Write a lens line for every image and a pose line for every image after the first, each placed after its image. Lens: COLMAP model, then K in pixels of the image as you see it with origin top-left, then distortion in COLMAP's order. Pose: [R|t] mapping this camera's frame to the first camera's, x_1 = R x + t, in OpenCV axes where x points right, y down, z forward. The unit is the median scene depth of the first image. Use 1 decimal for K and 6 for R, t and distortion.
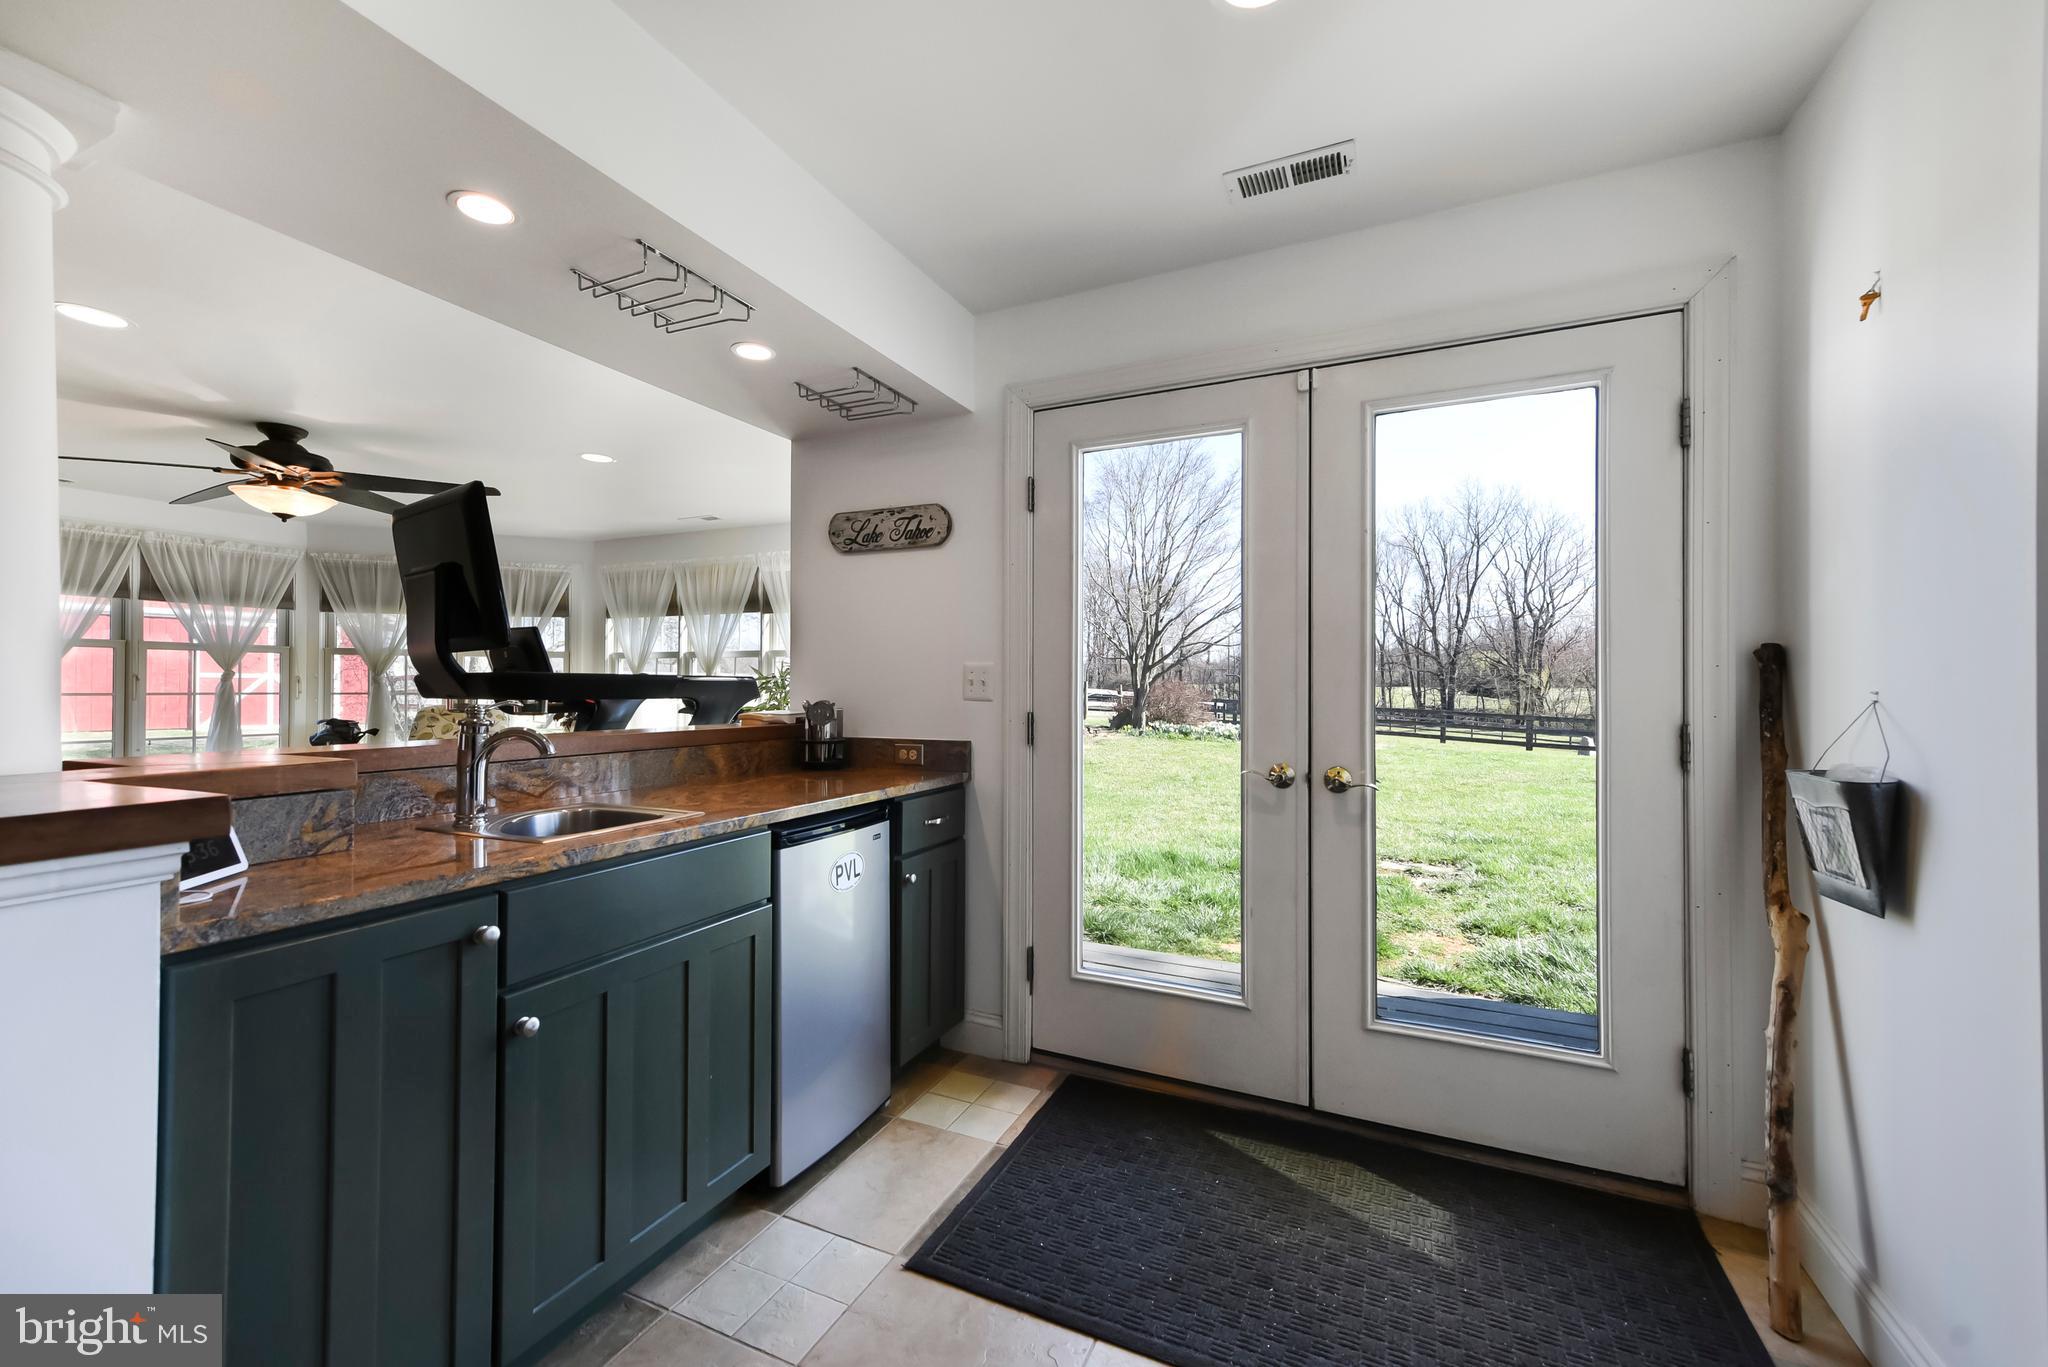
lens RADIAL K [[819.3, 0, 1024.0], [0, 819.3, 683.5], [0, 0, 1]] dist [0.008680, -0.000033]
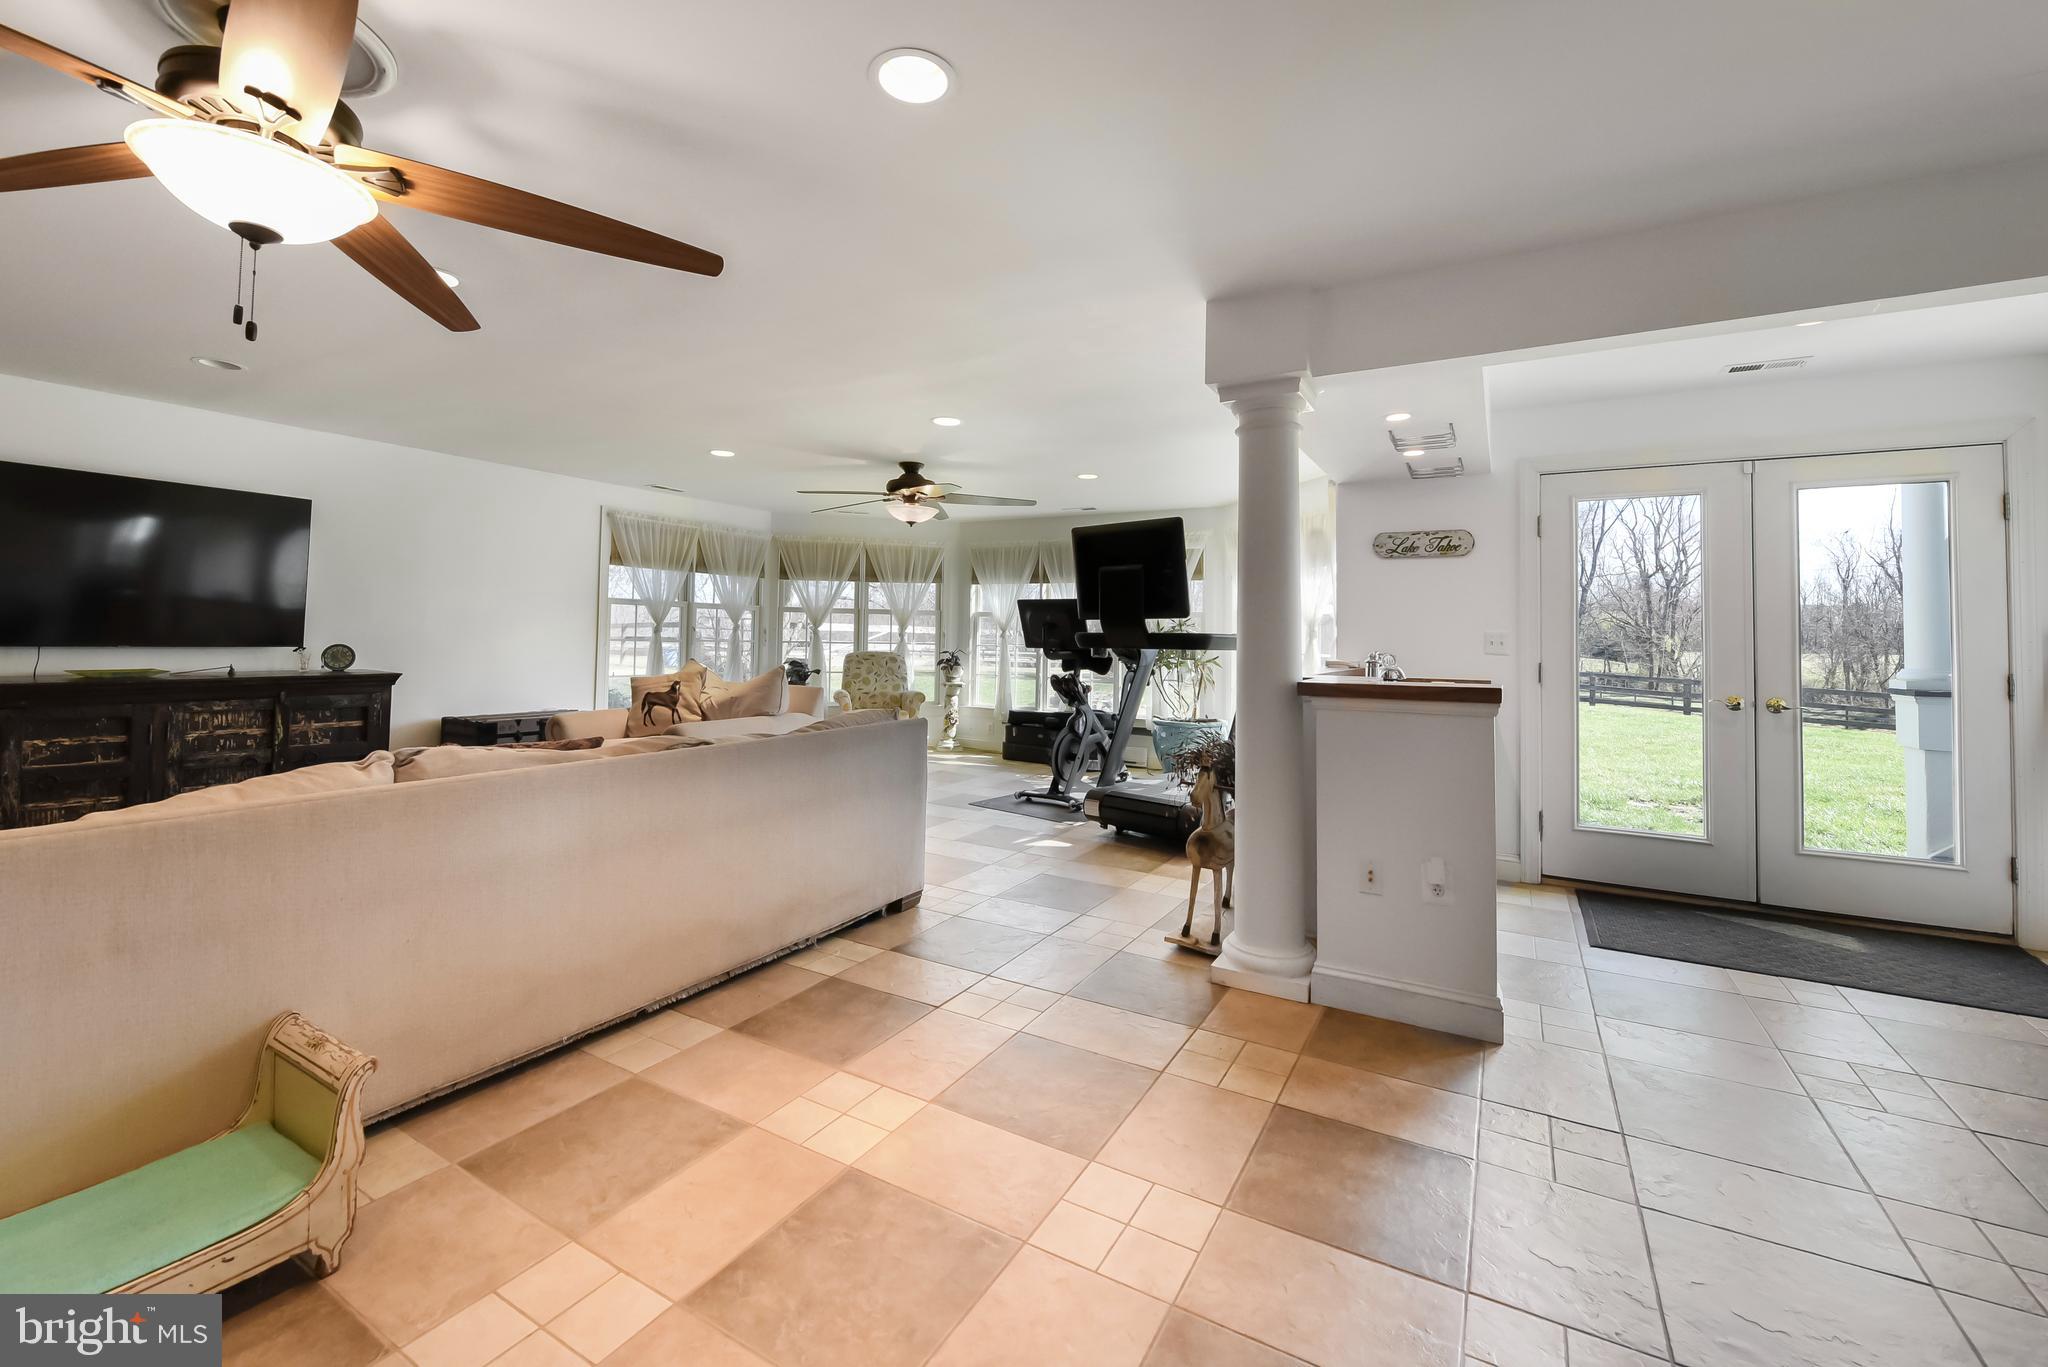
lens RADIAL K [[829.4, 0, 1016.4], [0, 829.4, 611.0], [0, 0, 1]] dist [-0.018917, 0.000196]
pose [[0.993638, 0.011751, -0.112011, -0.328778], [-0.015336, 0.999396, -0.031198, 0.000051], [0.111576, 0.032717, 0.993217, -0.280957]]
